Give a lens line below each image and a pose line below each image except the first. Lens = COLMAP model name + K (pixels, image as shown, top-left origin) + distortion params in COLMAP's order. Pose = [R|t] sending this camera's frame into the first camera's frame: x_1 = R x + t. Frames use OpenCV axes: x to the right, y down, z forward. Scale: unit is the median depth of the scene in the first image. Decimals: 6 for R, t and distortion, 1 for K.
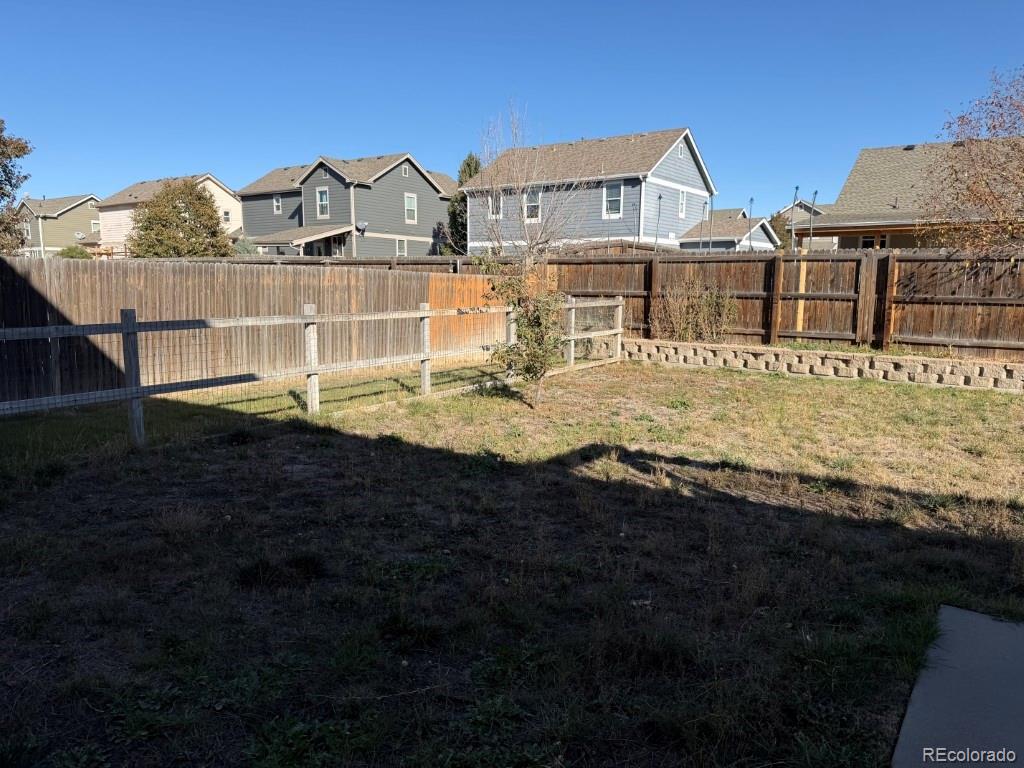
lens RADIAL K [[720.1, 0, 512.0], [0, 720.1, 384.0], [0, 0, 1]] dist [0.094641, -0.153700]
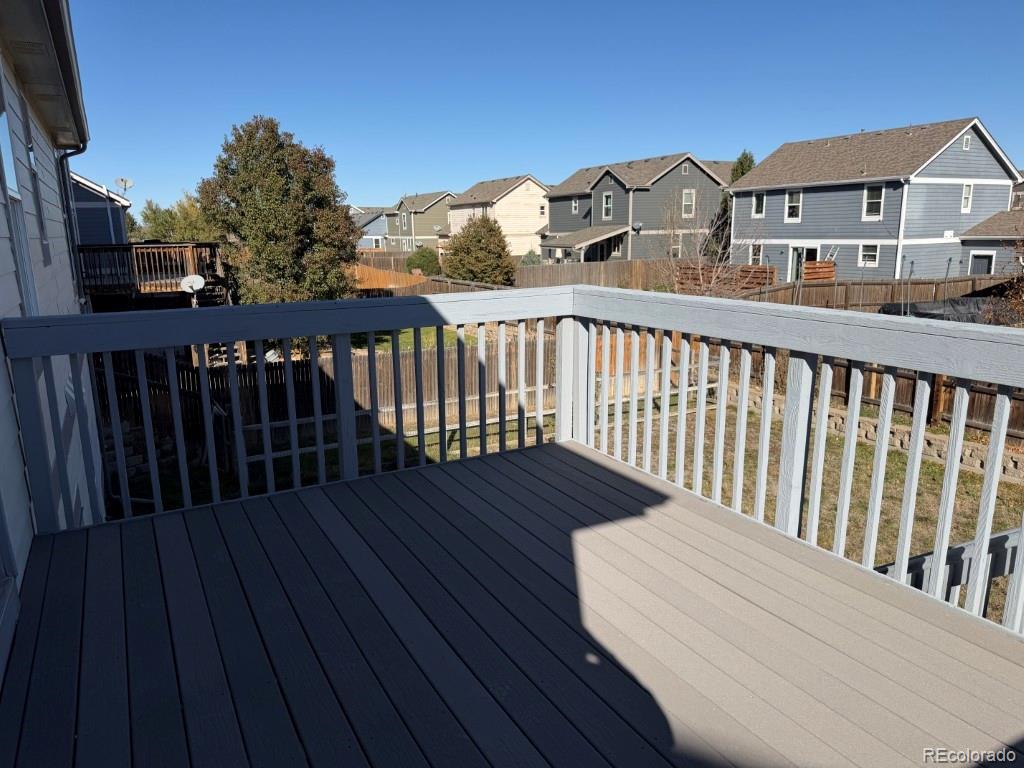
lens RADIAL K [[720.1, 0, 512.0], [0, 720.1, 384.0], [0, 0, 1]] dist [0.094641, -0.153700]
pose [[0.893198, 0.075574, -0.443268, 0.137299], [-0.042877, 0.995598, 0.083345, -0.058778], [0.447616, -0.055438, 0.892506, -0.108936]]
